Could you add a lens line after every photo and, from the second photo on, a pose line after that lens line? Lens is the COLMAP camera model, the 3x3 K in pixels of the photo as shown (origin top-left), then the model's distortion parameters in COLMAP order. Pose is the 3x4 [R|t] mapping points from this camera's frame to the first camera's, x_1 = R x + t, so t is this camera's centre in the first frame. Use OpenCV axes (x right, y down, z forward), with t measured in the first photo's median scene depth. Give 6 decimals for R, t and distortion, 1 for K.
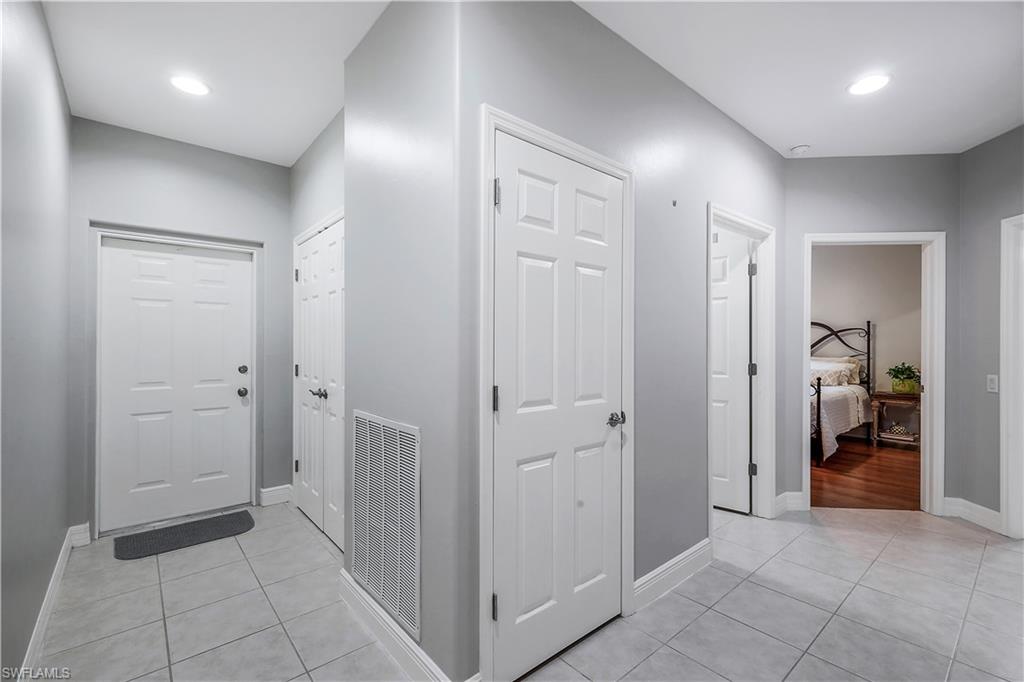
lens RADIAL K [[452.5, 0, 514.4], [0, 452.5, 345.1], [0, 0, 1]] dist [0.009786, 0.000217]
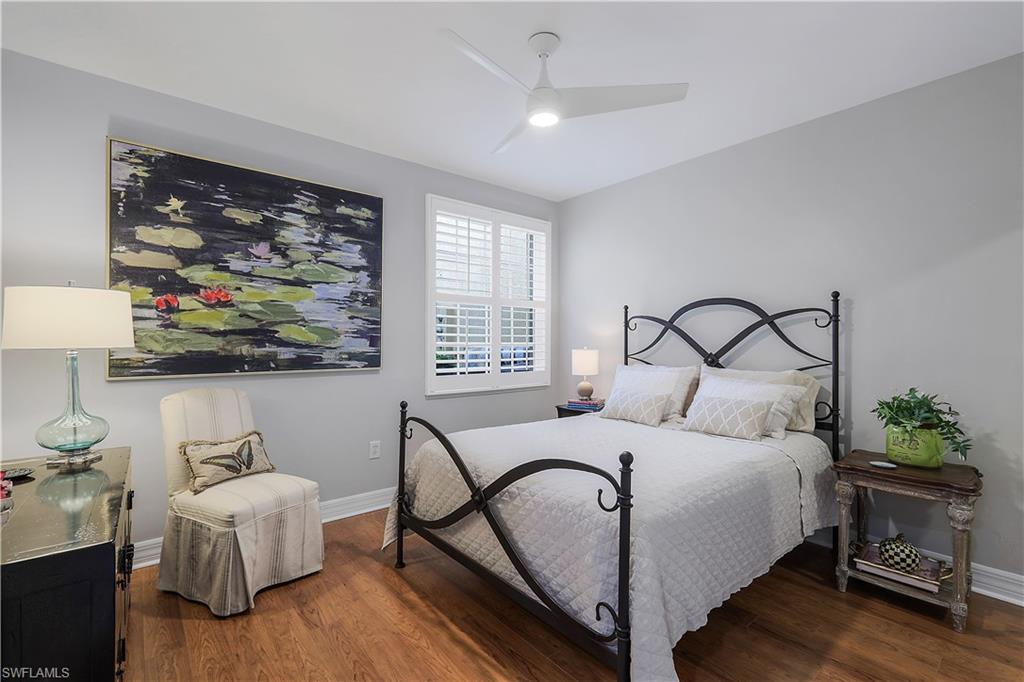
lens RADIAL K [[452.5, 0, 509.5], [0, 452.5, 338.9], [0, 0, 1]] dist [0.009786, 0.000217]
pose [[0.999512, -0.002585, -0.031125, 0.469425], [0.002541, 0.999996, -0.001437, -0.006200], [0.031129, 0.001357, 0.999514, 0.539034]]
